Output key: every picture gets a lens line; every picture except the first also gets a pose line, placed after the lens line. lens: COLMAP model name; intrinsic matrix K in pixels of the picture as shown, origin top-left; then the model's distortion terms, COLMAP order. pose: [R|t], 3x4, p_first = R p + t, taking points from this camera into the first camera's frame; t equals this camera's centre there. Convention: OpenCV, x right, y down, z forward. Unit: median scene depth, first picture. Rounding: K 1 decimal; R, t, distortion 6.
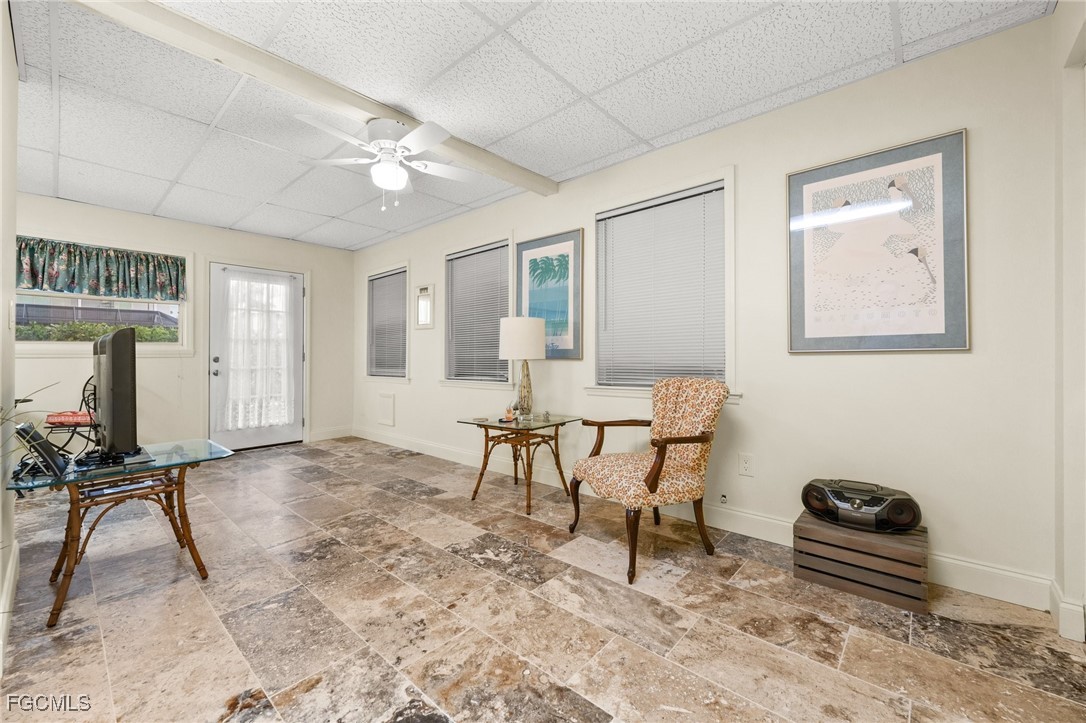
lens RADIAL K [[430.5, 0, 535.9], [0, 430.5, 356.0], [0, 0, 1]] dist [-0.001886, 0.000008]
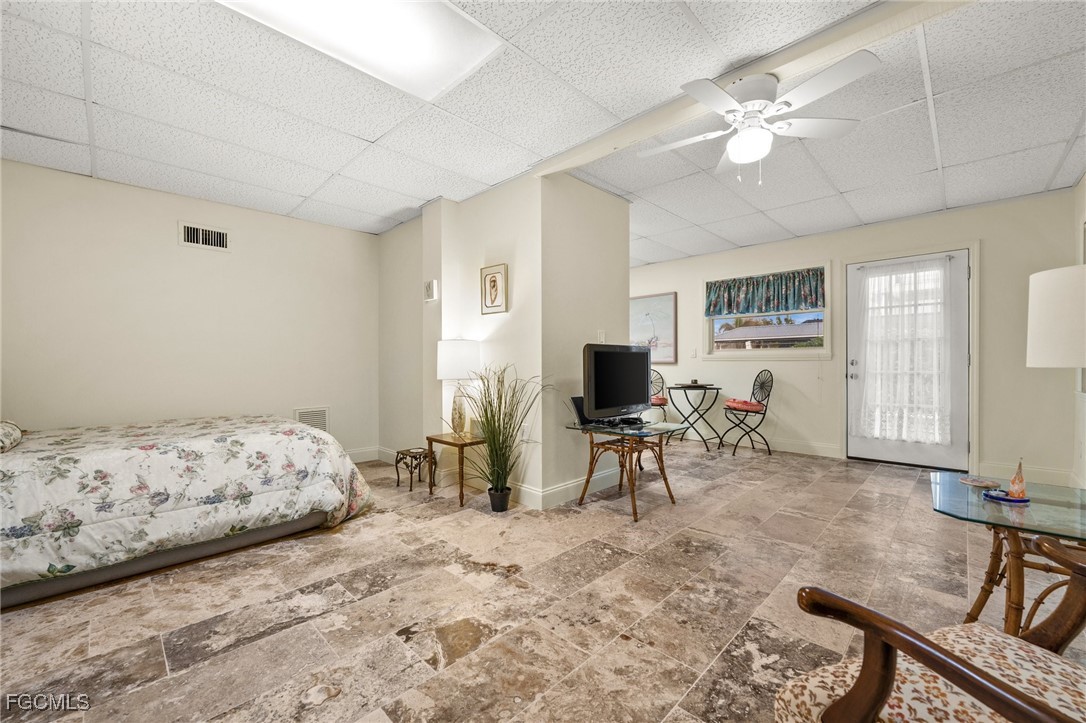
lens RADIAL K [[430.5, 0, 537.9], [0, 430.5, 363.9], [0, 0, 1]] dist [-0.001886, 0.000008]
pose [[-0.044935, 0.008995, -0.998949, 0.550745], [0.005736, 0.999945, 0.008746, -0.002933], [0.998973, -0.005337, -0.044984, 0.662731]]
